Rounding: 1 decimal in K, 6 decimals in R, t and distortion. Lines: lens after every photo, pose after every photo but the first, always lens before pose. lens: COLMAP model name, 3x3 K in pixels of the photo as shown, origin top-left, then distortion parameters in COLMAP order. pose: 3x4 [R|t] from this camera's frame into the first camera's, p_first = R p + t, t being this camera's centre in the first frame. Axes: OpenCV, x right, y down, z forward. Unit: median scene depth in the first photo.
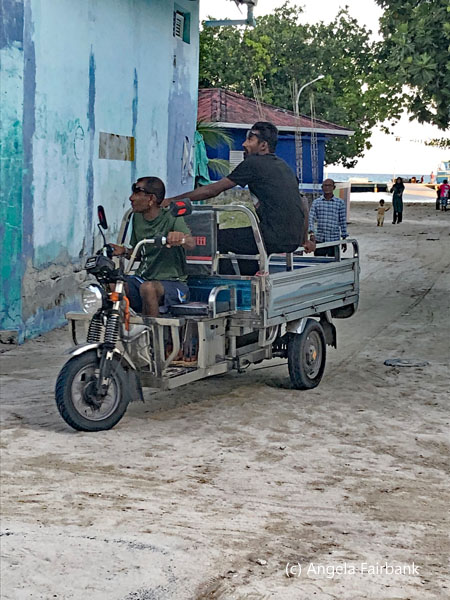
lens RADIAL K [[1243.1, 0, 224.8], [0, 1243.1, 300.0], [0, 0, 1]] dist [0.063133, 0.000000]
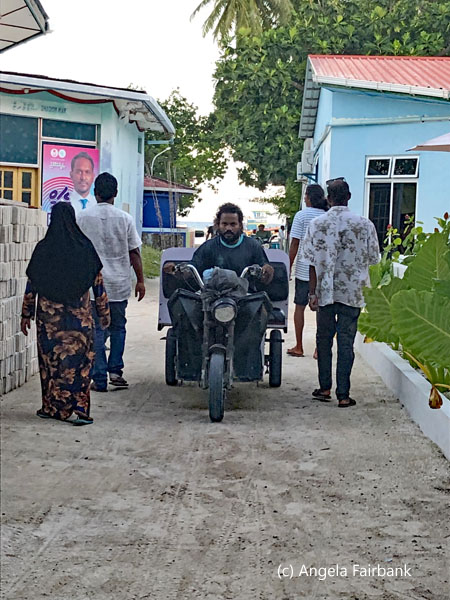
lens RADIAL K [[1243.1, 0, 225.1], [0, 1243.1, 300.0], [0, 0, 1]] dist [0.063133, 0.000000]
pose [[0.988098, -0.011087, 0.153428, -0.052411], [0.016947, 0.999174, -0.036935, 0.024919], [-0.152891, 0.039095, 0.987469, -0.241974]]
